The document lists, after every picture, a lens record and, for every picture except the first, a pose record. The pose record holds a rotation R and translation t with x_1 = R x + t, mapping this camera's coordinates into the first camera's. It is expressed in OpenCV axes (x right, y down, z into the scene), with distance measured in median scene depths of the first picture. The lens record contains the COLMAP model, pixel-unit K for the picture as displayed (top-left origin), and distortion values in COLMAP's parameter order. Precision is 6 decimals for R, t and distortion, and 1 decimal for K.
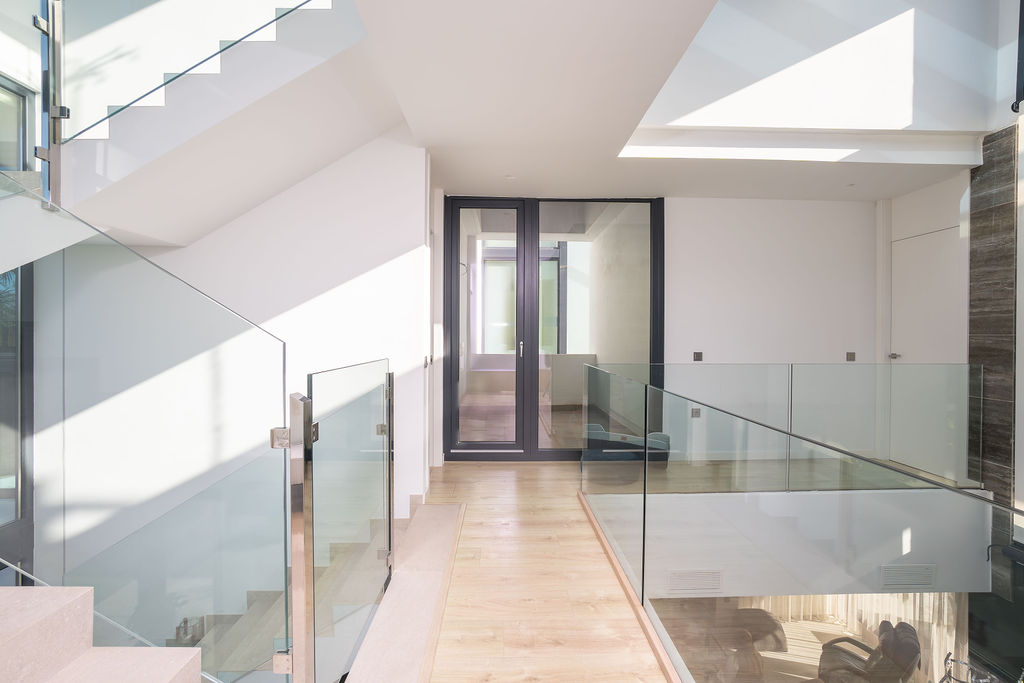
lens RADIAL K [[475.9, 0, 513.2], [0, 475.9, 345.2], [0, 0, 1]] dist [-0.000639, -0.000030]
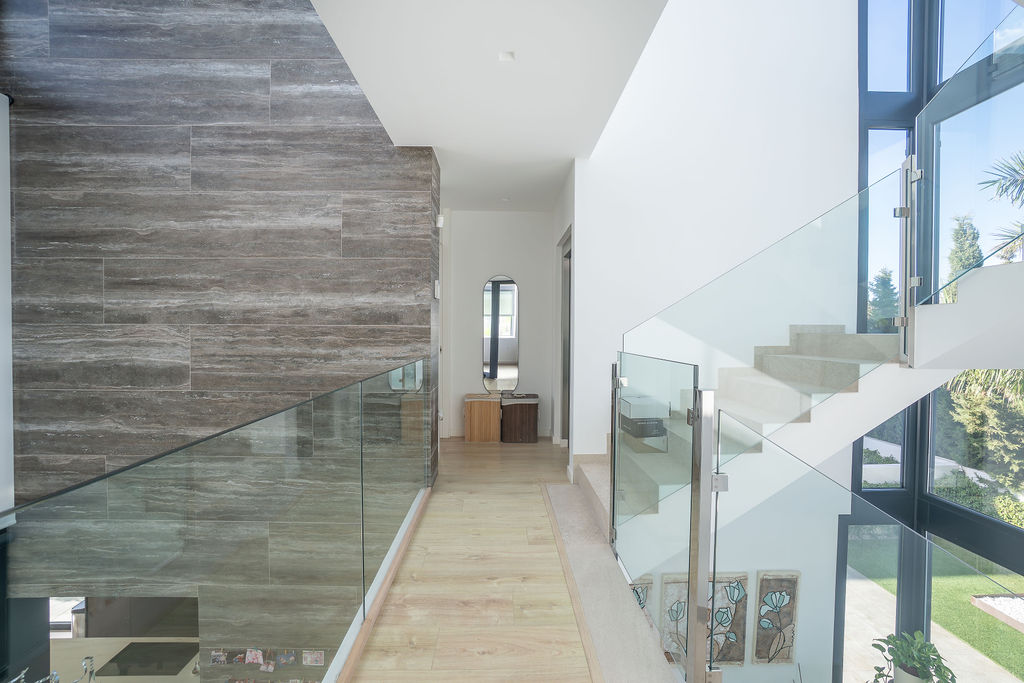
lens RADIAL K [[461.3, 0, 508.5], [0, 461.3, 343.1], [0, 0, 1]] dist [-0.034908, 0.015767]
pose [[-0.999979, 0.000033, 0.006512, -0.015979], [0.000131, 0.999887, 0.015039, -0.007172], [-0.006510, 0.015039, -0.999866, 2.013542]]
